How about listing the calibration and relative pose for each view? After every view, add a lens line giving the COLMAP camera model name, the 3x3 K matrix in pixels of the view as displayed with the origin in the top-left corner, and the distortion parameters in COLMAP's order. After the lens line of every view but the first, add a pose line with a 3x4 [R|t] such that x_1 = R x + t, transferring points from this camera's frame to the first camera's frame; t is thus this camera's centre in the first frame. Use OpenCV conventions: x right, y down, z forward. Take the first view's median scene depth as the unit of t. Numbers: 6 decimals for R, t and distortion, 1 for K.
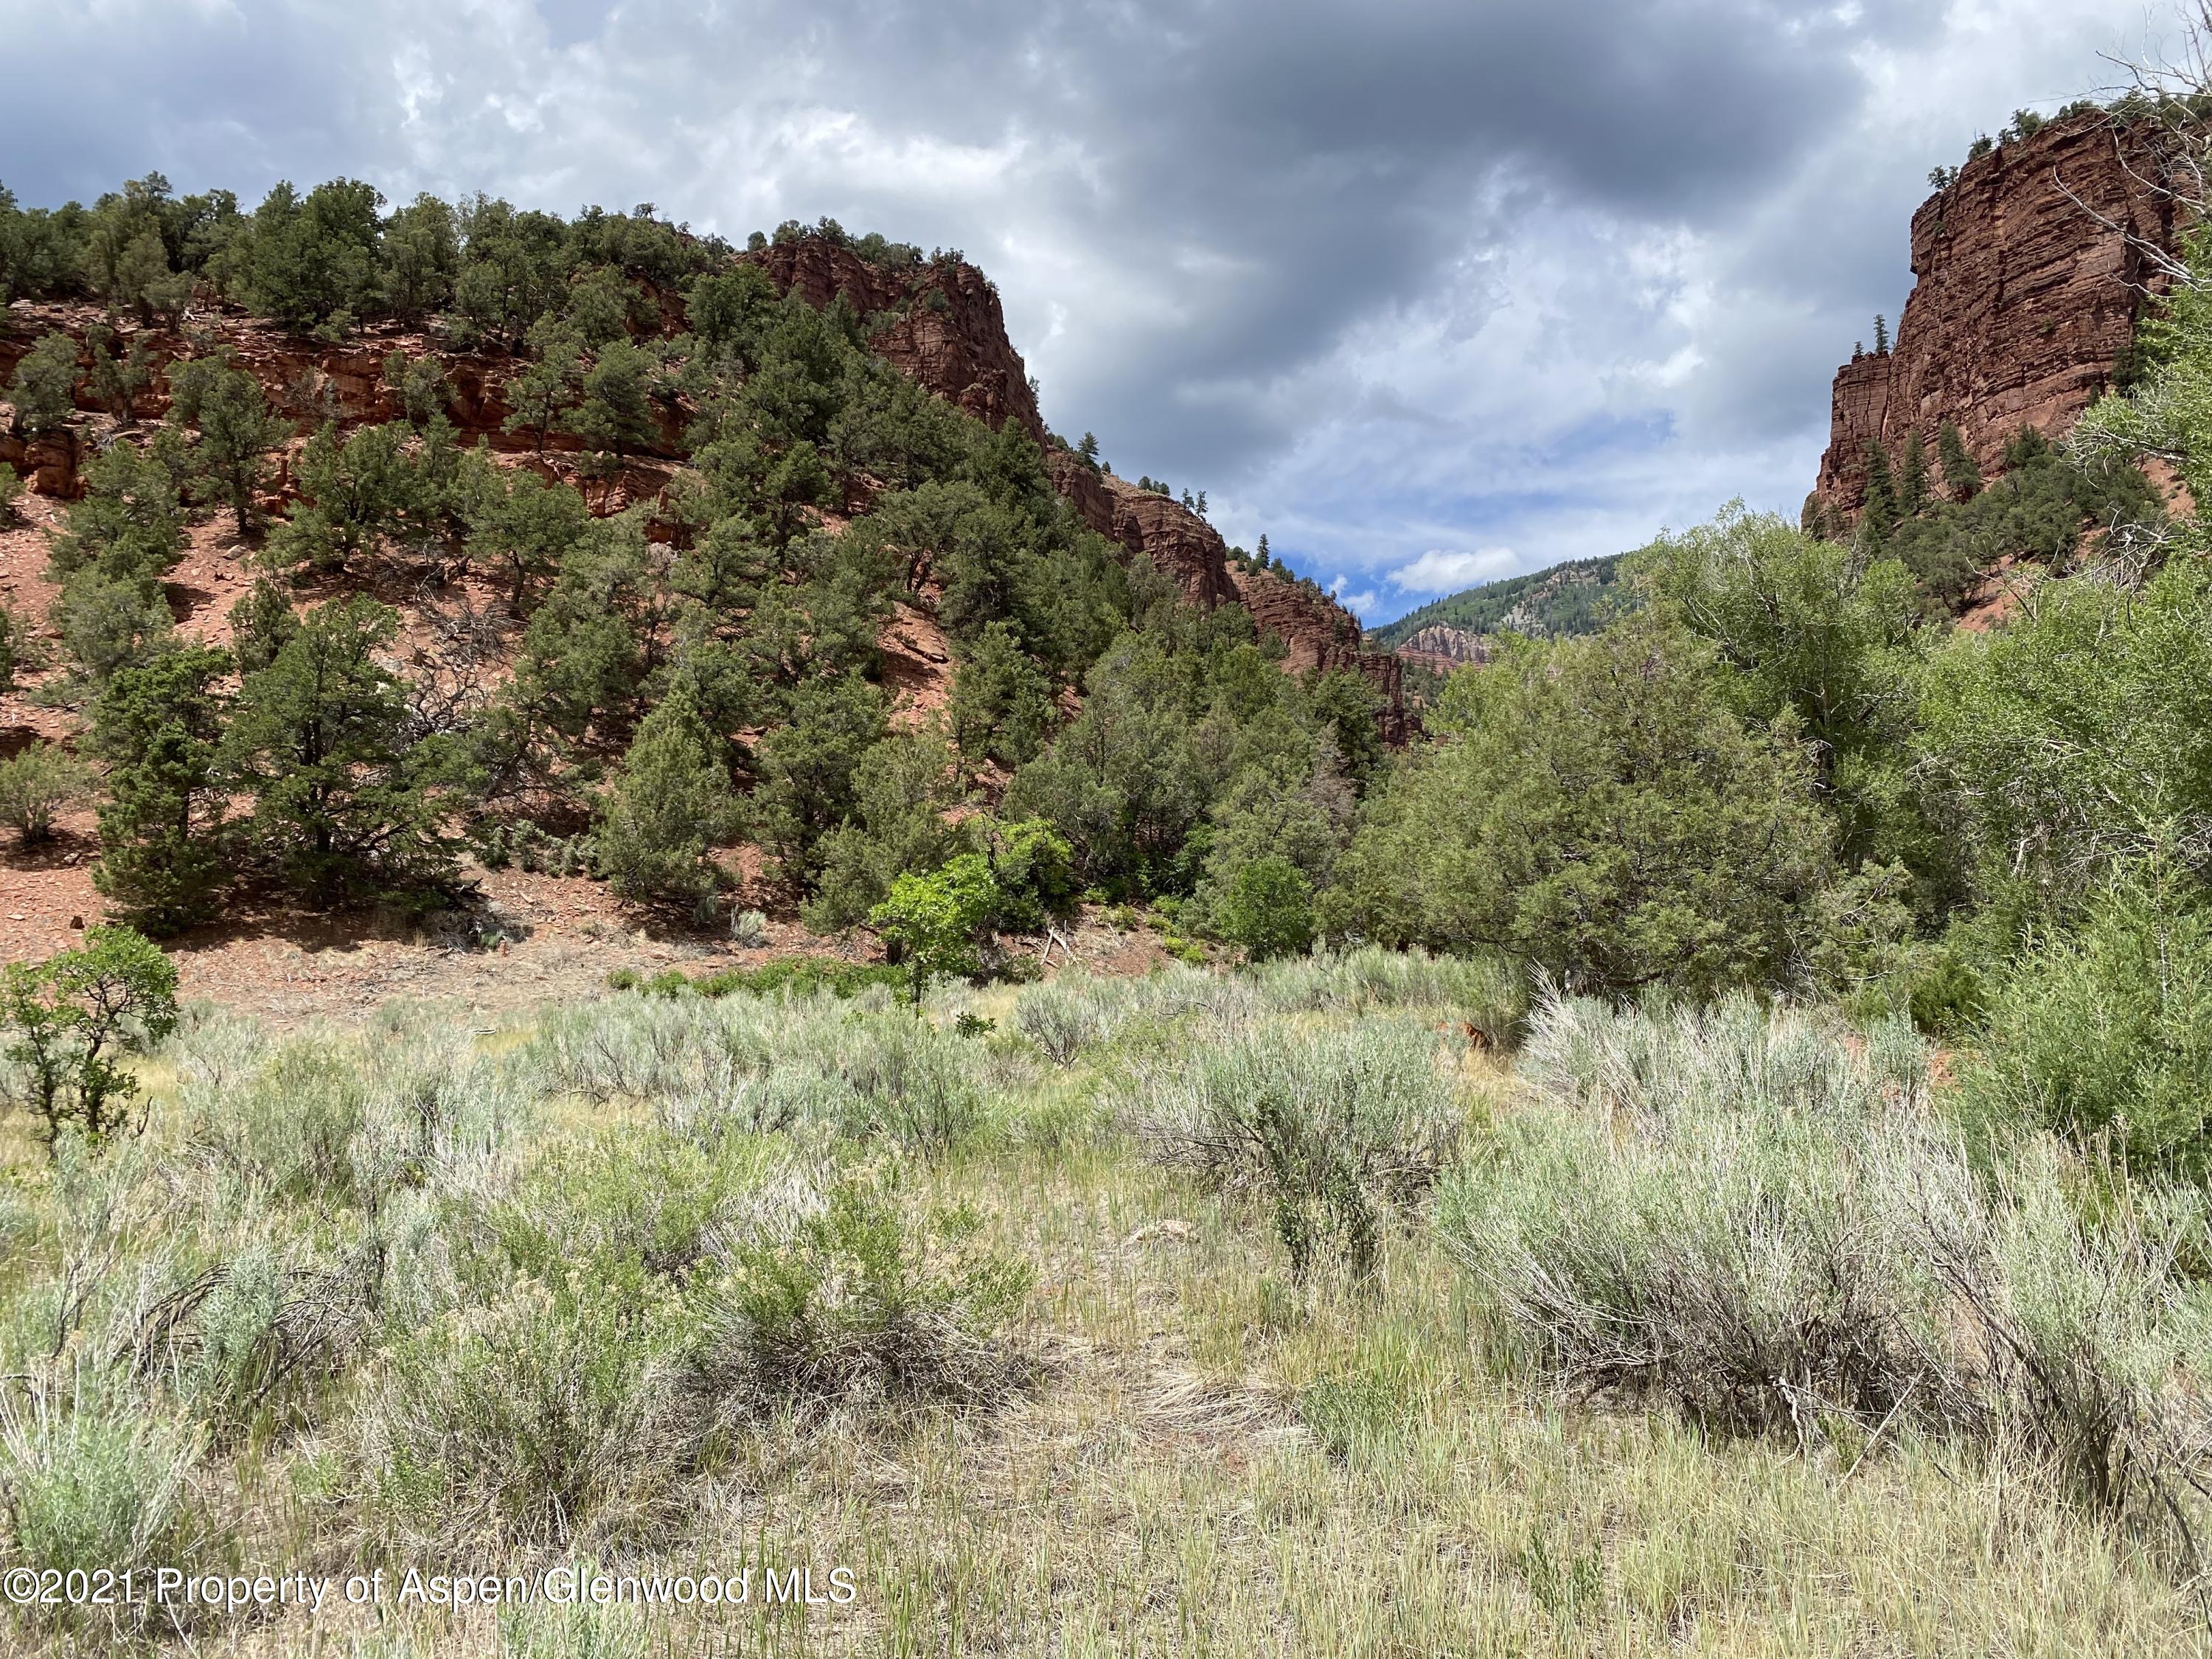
lens RADIAL K [[1678.0, 0, 1107.4], [0, 1678.0, 810.6], [0, 0, 1]] dist [0.017798, -0.026536]
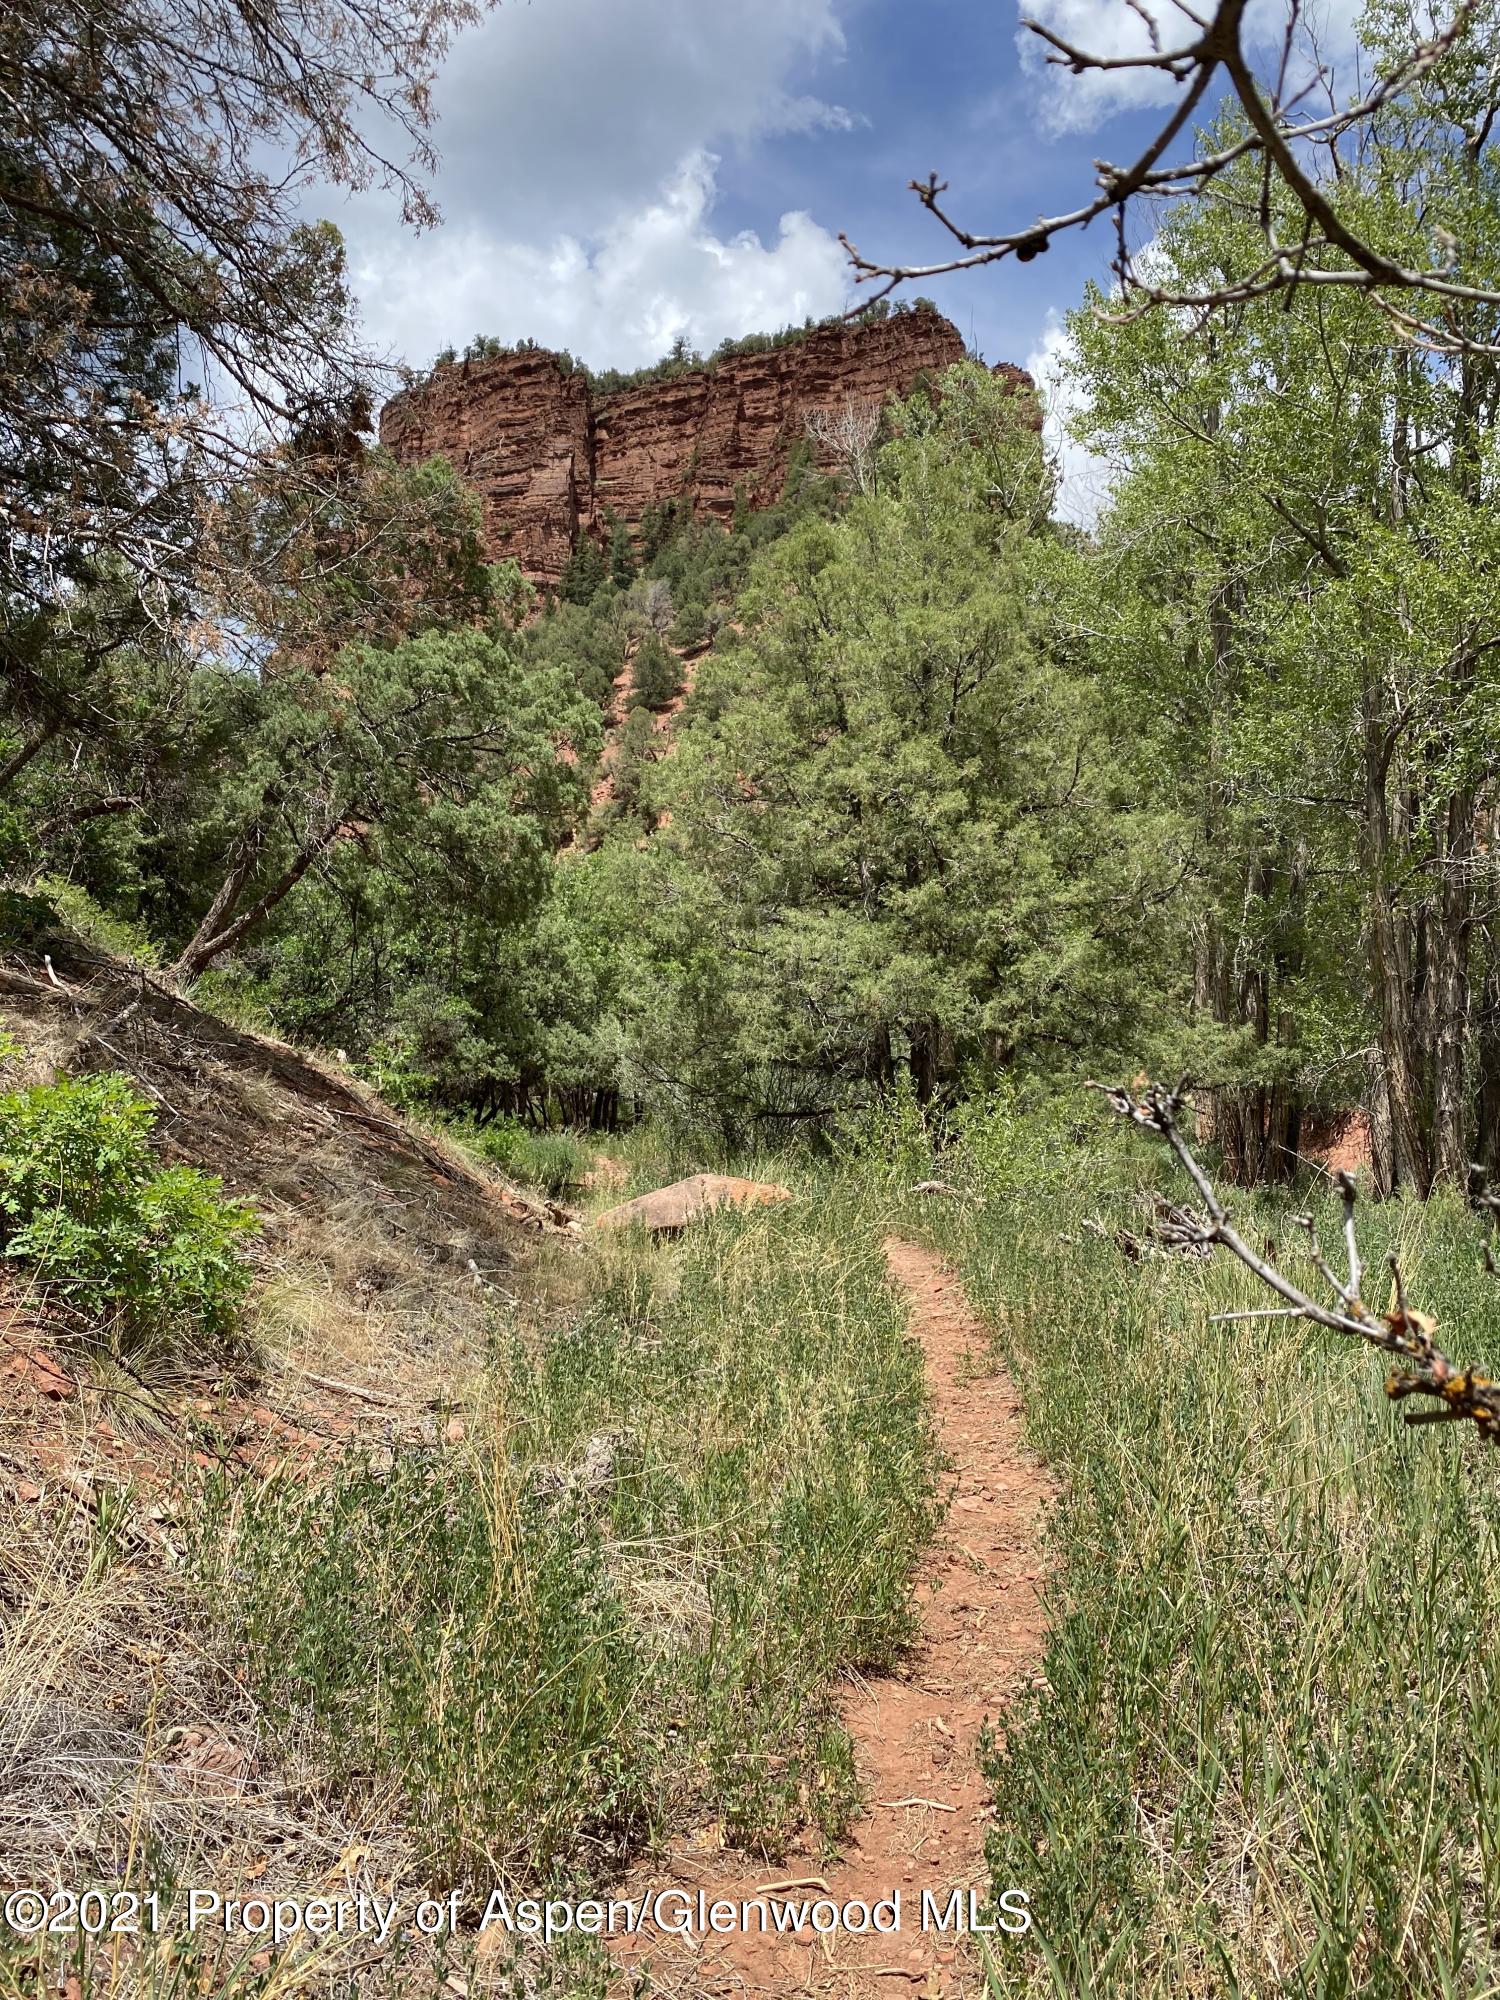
lens RADIAL K [[1482.8, 0, 738.4], [0, 1482.8, 992.8], [0, 0, 1]] dist [0.025549, -0.014945]
pose [[0.731605, 0.037226, 0.680711, 0.022920], [-0.047071, 0.998883, -0.004036, 0.008960], [-0.680102, -0.029089, 0.732541, 0.181614]]
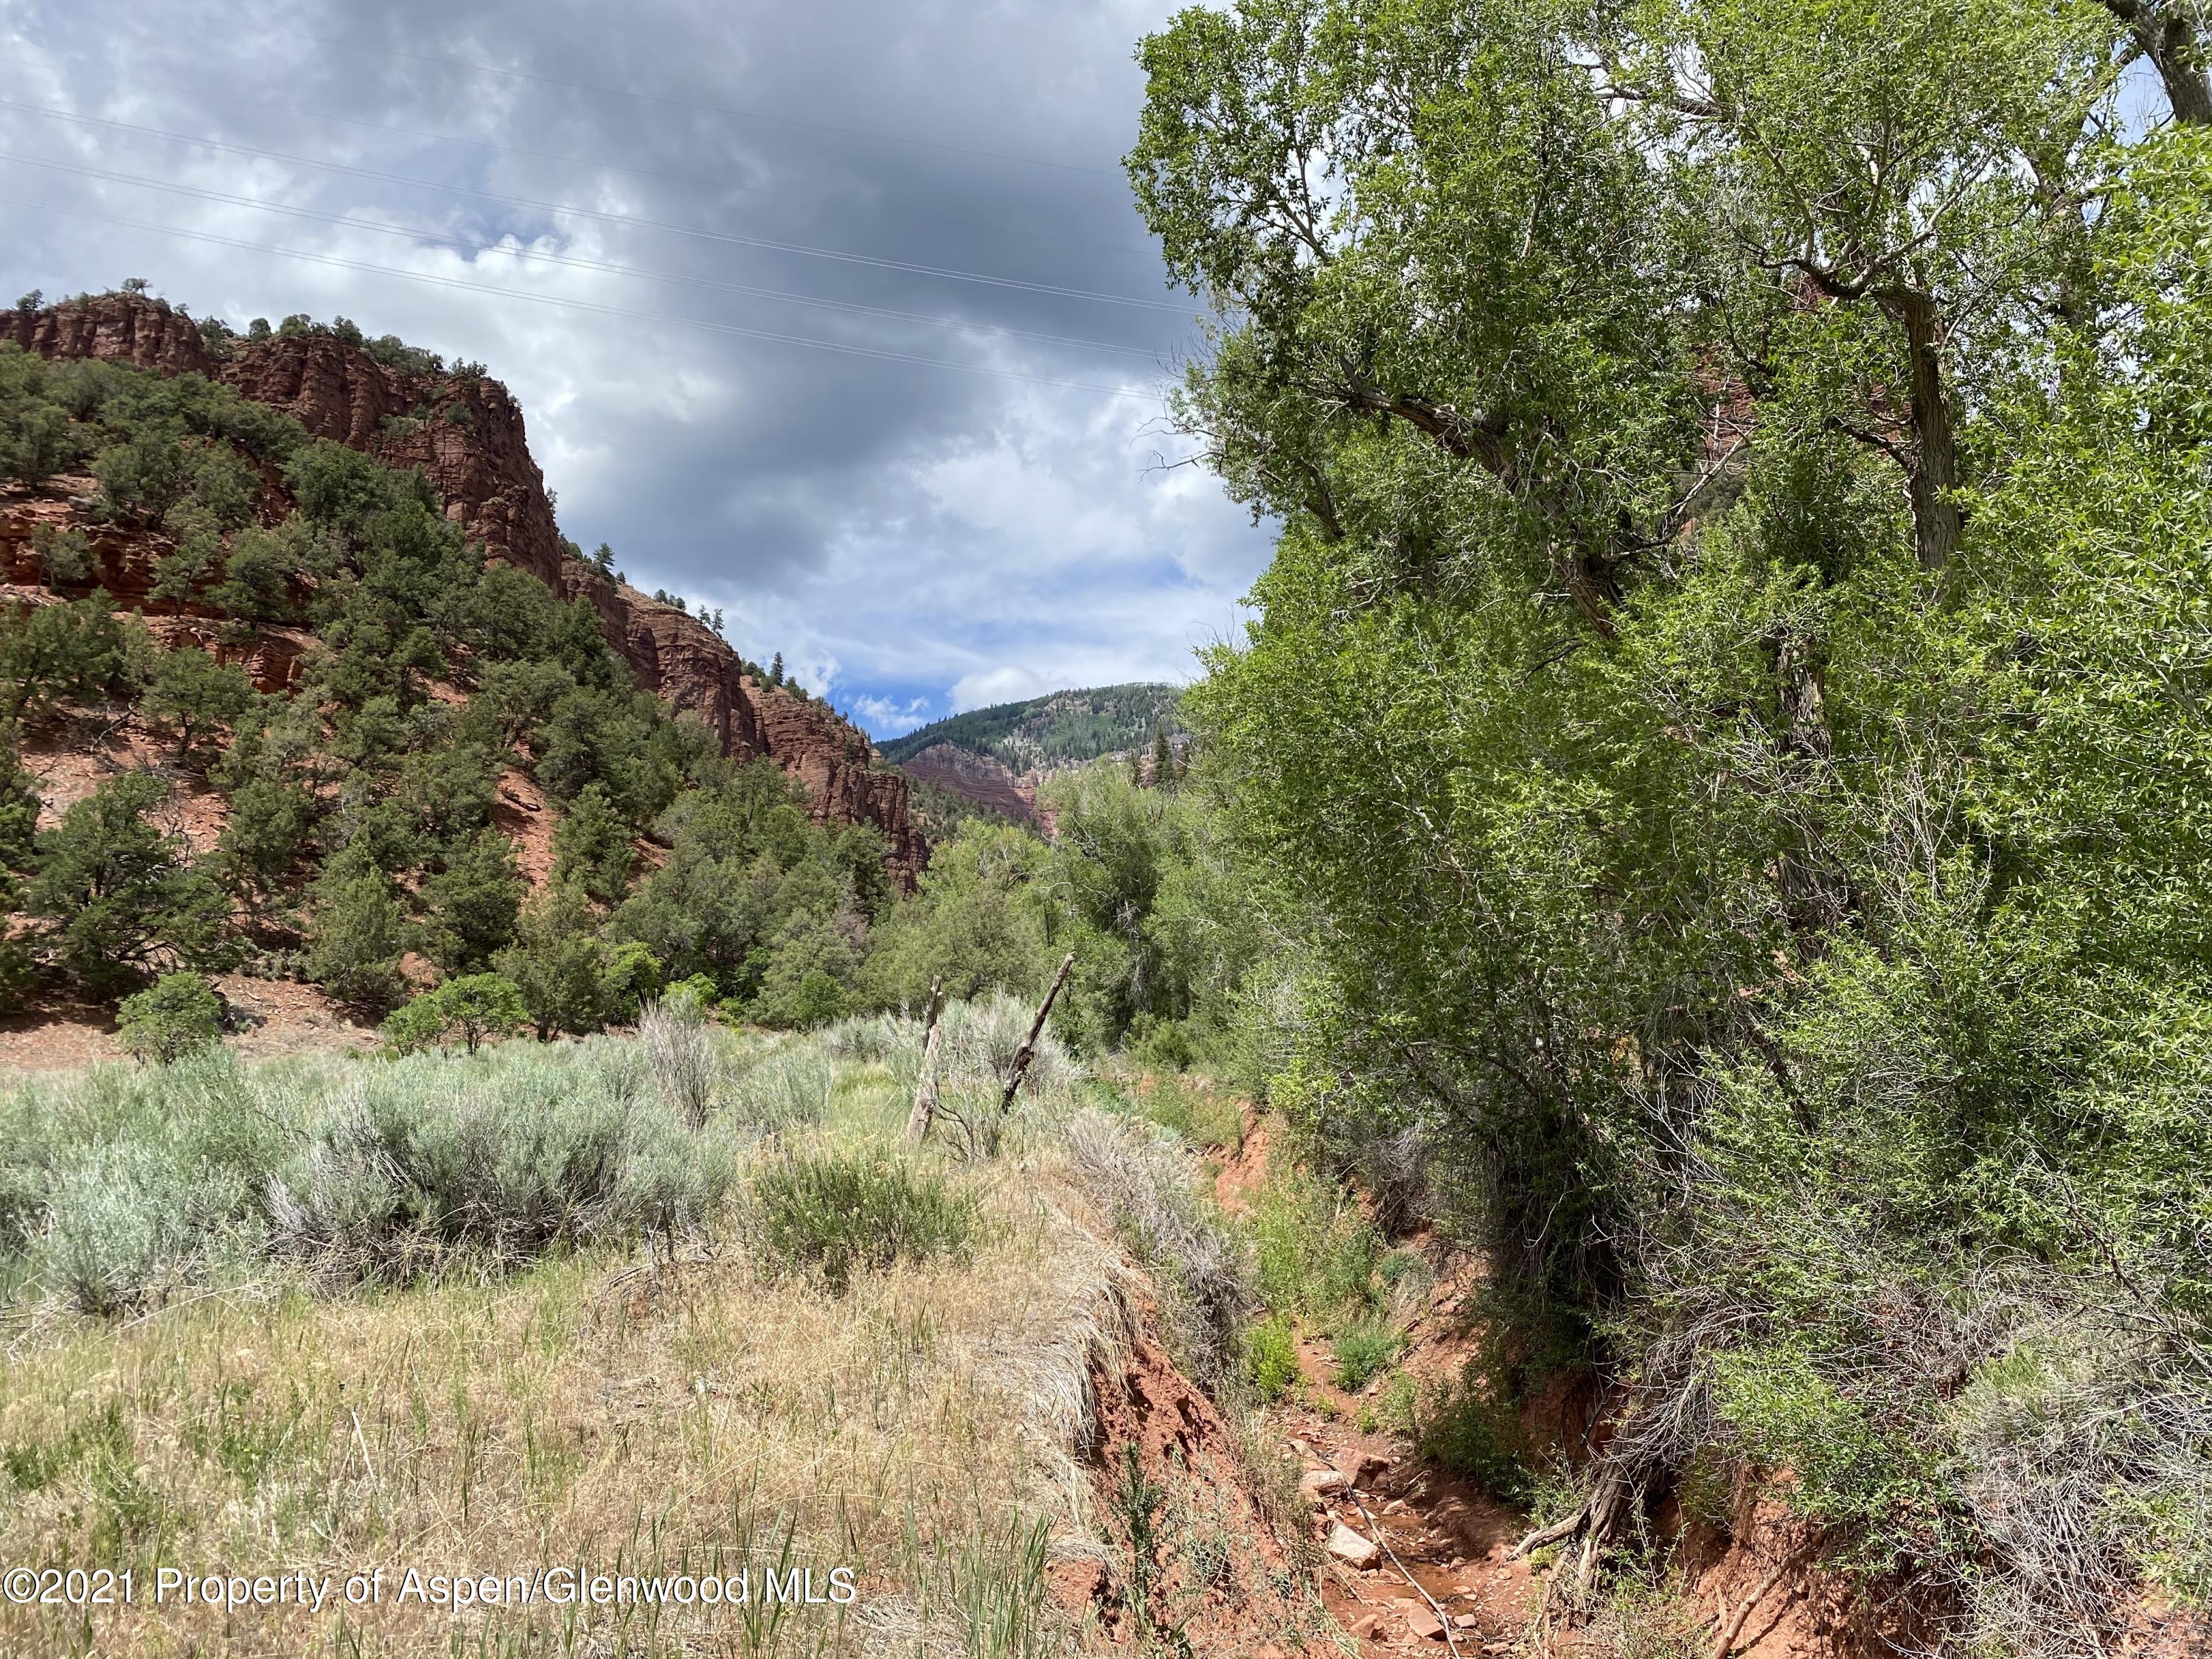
lens RADIAL K [[1678.0, 0, 1116.2], [0, 1678.0, 821.4], [0, 0, 1]] dist [0.017798, -0.026536]
pose [[0.955617, 0.036708, 0.292316, -0.012637], [-0.018908, 0.997804, -0.063487, -0.002351], [-0.294005, 0.055142, 0.954212, -0.076607]]
